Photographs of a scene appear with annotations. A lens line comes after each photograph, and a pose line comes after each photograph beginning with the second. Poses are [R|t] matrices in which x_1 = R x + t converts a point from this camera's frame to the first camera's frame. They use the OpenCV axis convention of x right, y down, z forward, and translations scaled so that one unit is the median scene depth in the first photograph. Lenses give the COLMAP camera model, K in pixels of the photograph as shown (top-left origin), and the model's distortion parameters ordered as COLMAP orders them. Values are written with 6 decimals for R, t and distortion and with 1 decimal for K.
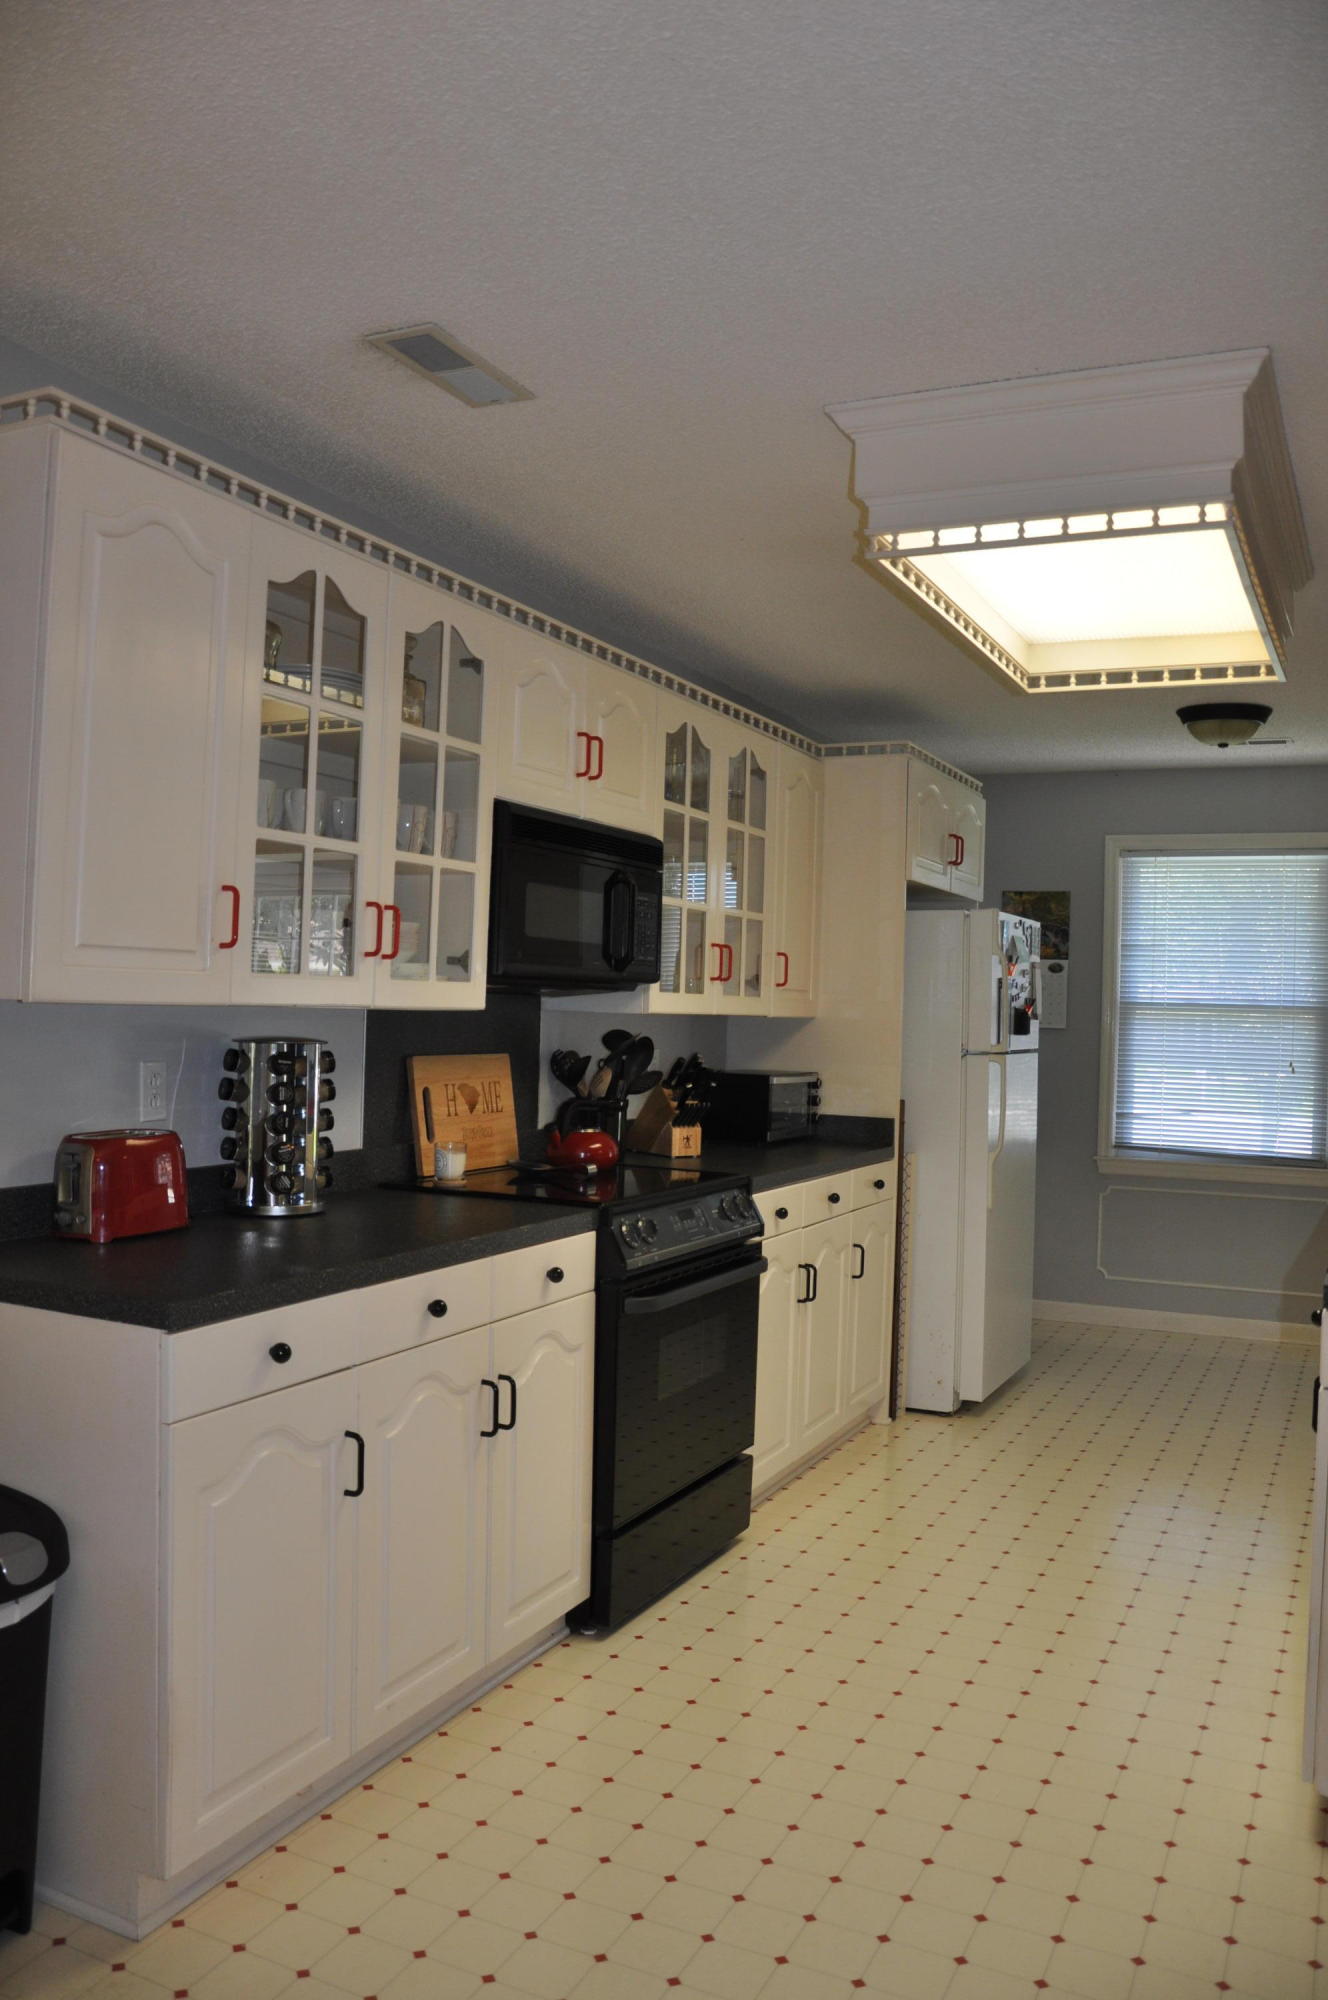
lens RADIAL K [[1574.1, 0, 664.0], [0, 1574.1, 1000.0], [0, 0, 1]] dist [-0.131887, 0.004899]
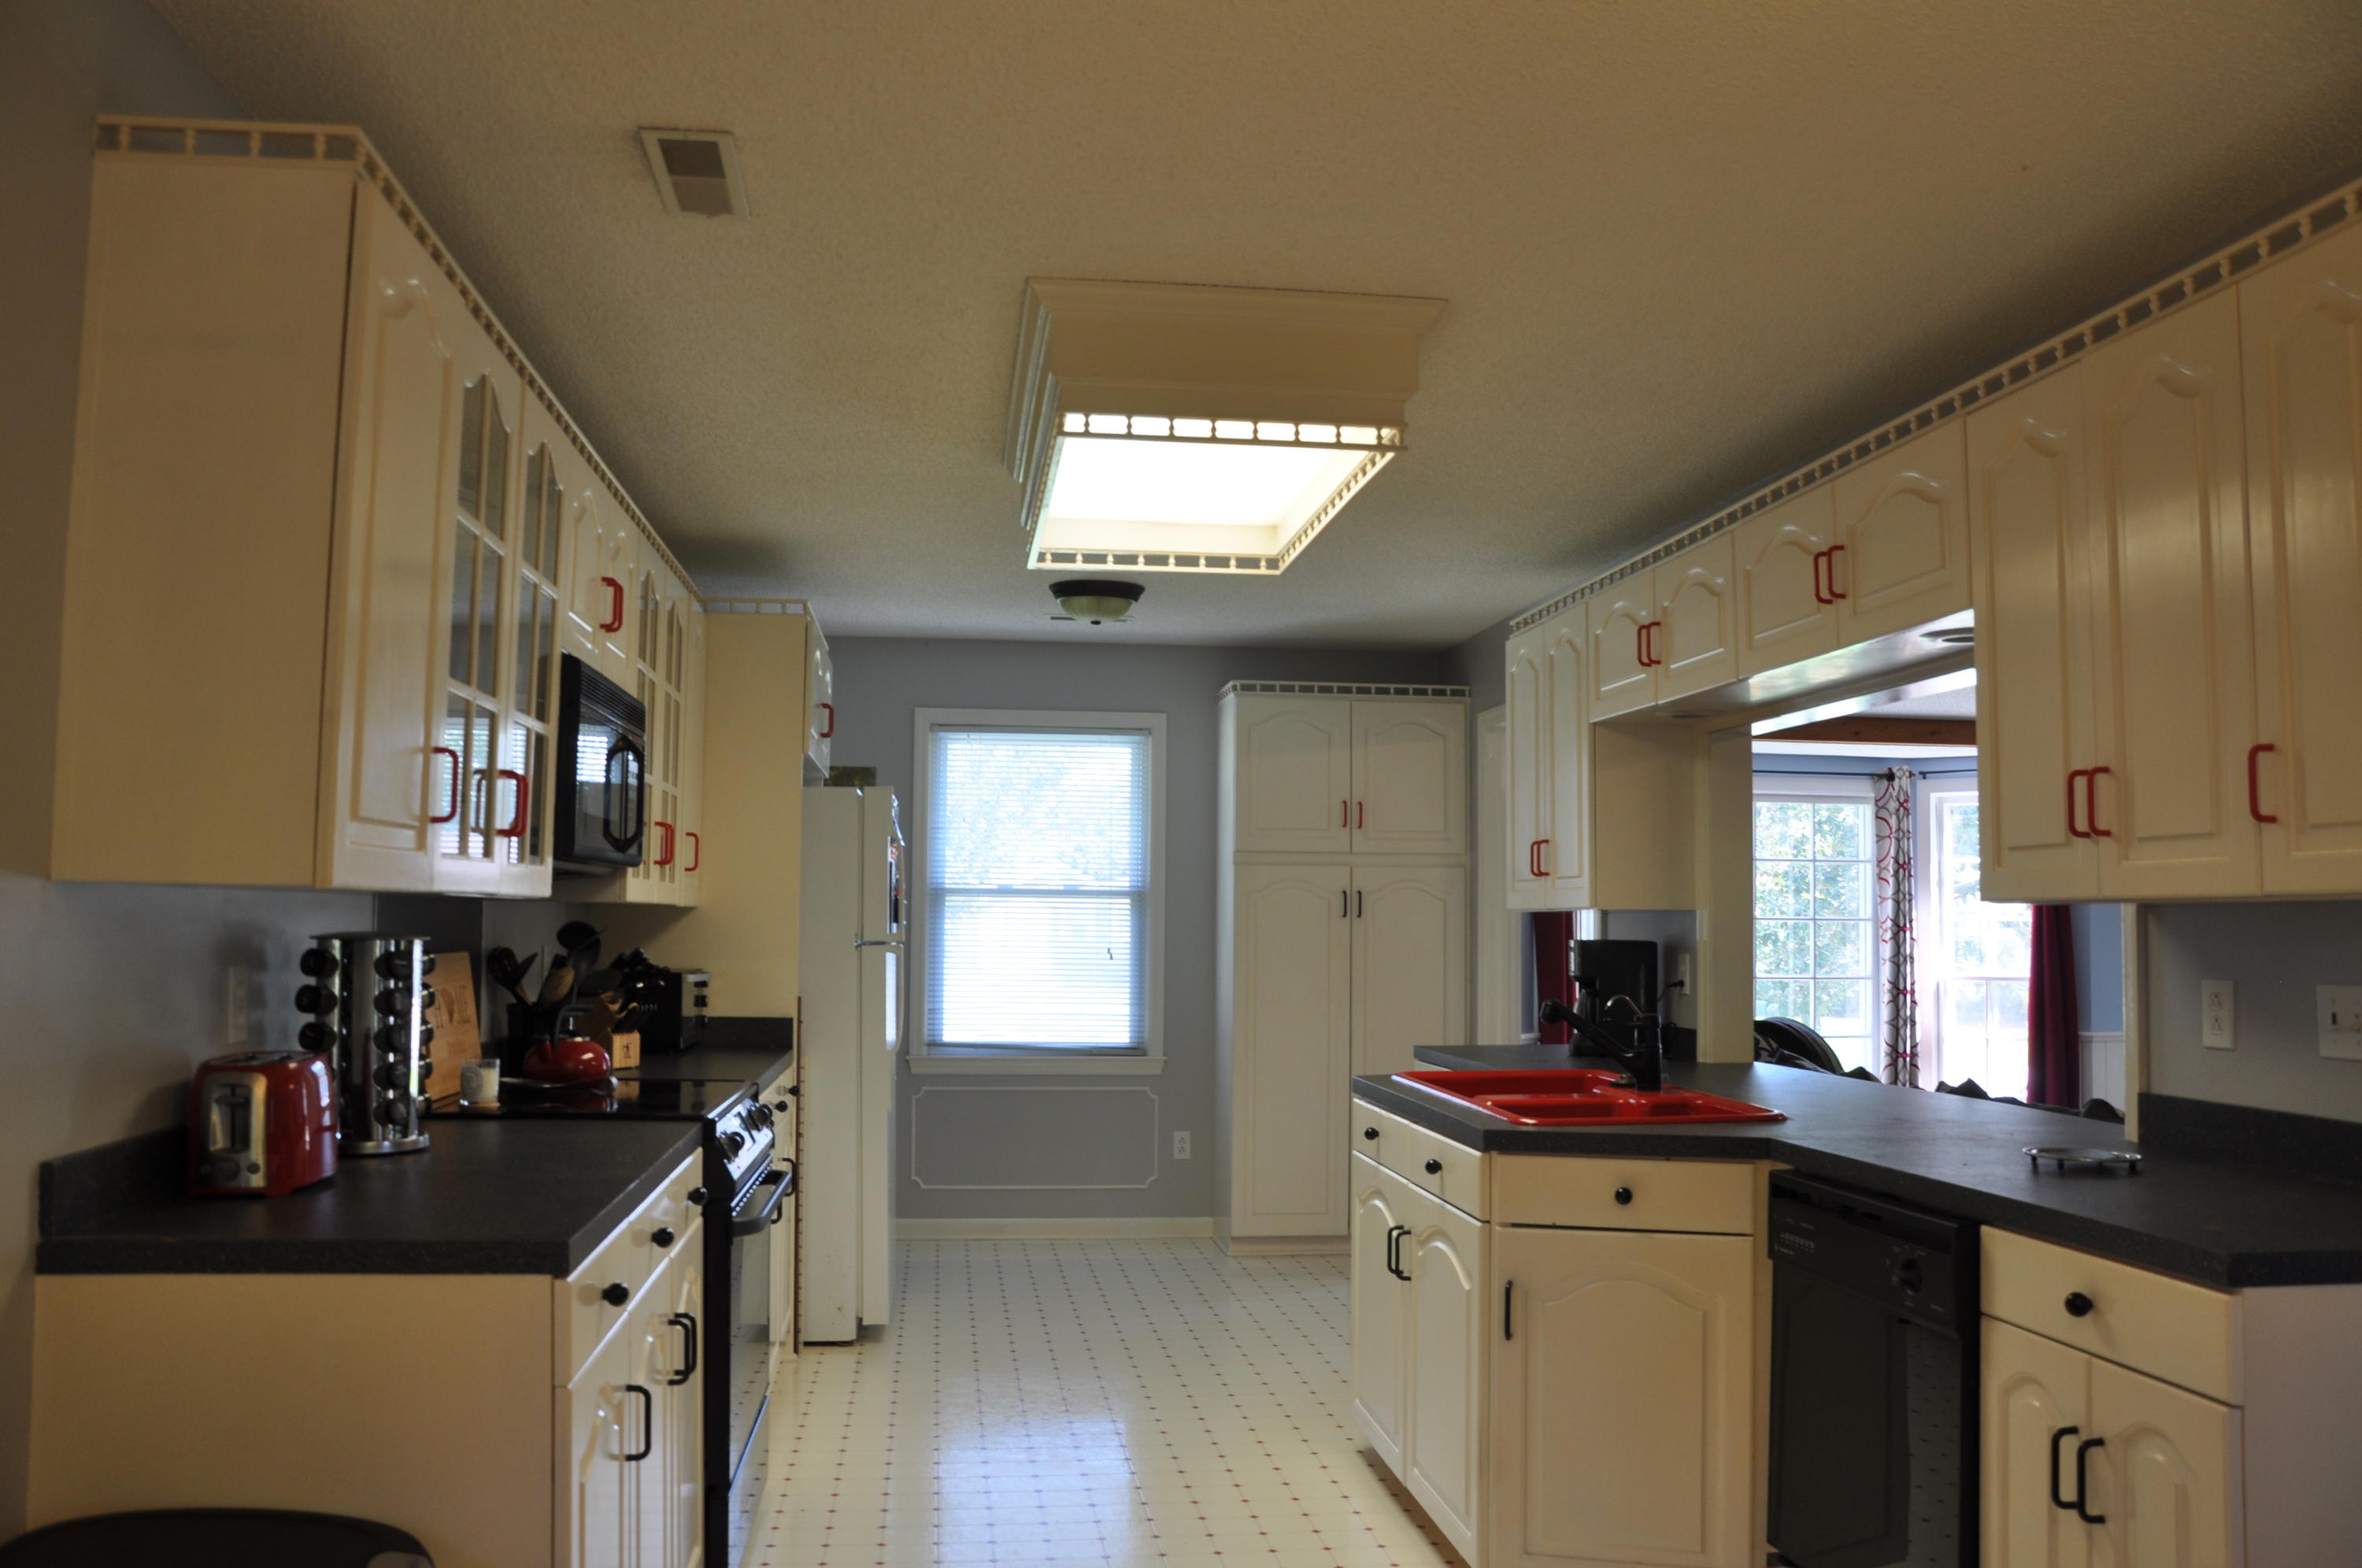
lens RADIAL K [[1858.8, 0, 1181.0], [0, 1858.8, 784.0], [0, 0, 1]] dist [-0.131887, 0.004899]
pose [[0.836216, 0.019231, 0.548063, -0.306821], [0.012458, 0.998461, -0.054044, 0.002157], [-0.548259, 0.052020, 0.834689, -0.014800]]
